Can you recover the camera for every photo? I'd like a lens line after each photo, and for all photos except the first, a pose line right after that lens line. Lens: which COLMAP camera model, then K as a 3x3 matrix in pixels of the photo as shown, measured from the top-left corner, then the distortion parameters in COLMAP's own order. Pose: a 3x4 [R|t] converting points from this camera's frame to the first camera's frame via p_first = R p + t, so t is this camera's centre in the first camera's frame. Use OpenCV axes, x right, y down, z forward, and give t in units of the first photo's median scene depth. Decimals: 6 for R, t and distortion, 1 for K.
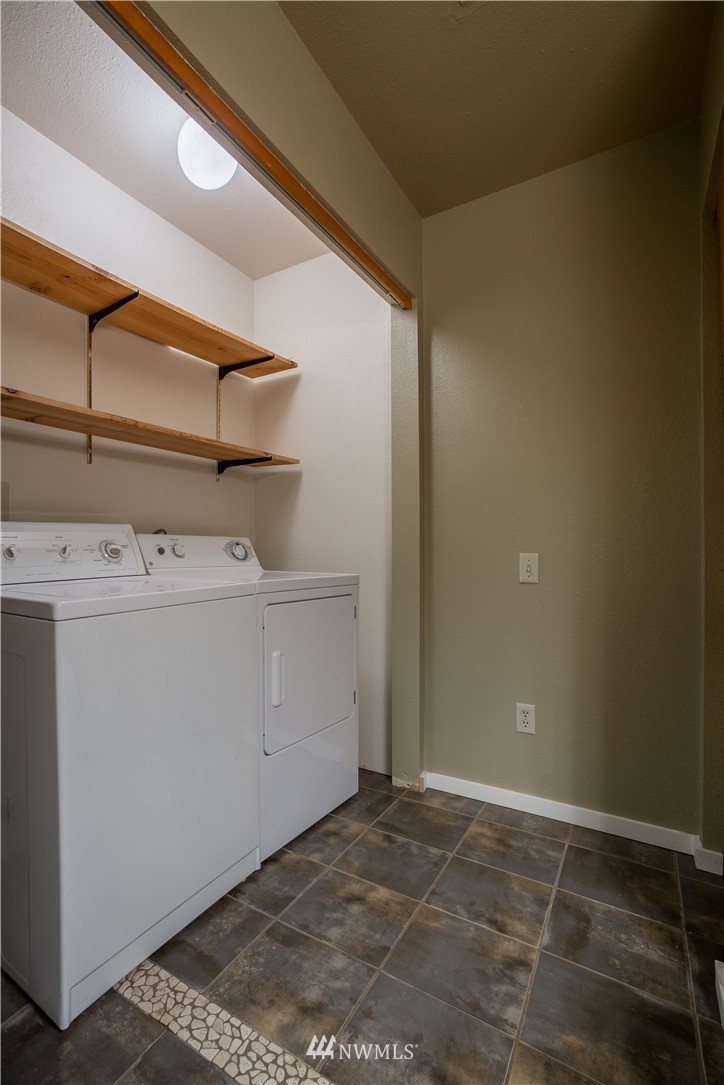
lens RADIAL K [[526.0, 0, 274.9], [0, 526.0, 556.6], [0, 0, 1]] dist [-0.046307, 0.018737]
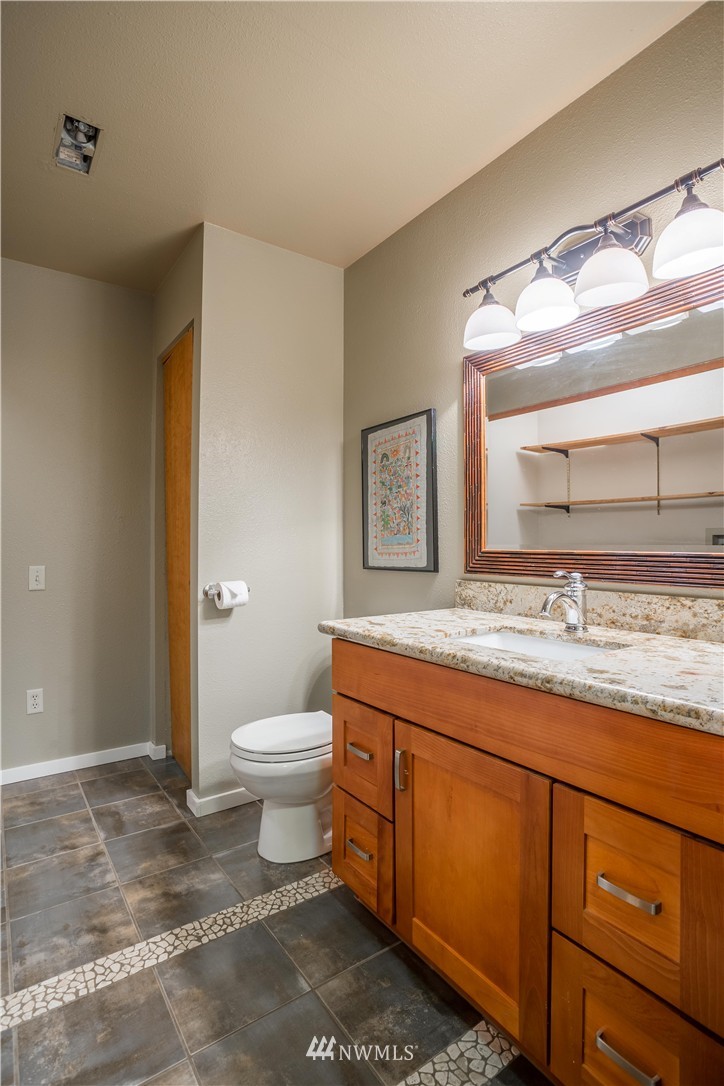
lens RADIAL K [[526.5, 0, 358.6], [0, 526.5, 542.8], [0, 0, 1]] dist [-0.046307, 0.018737]
pose [[0.329835, -0.006098, 0.944019, -0.579977], [0.005512, 0.999975, 0.004534, -0.087032], [-0.944022, 0.003708, 0.329860, -0.169732]]
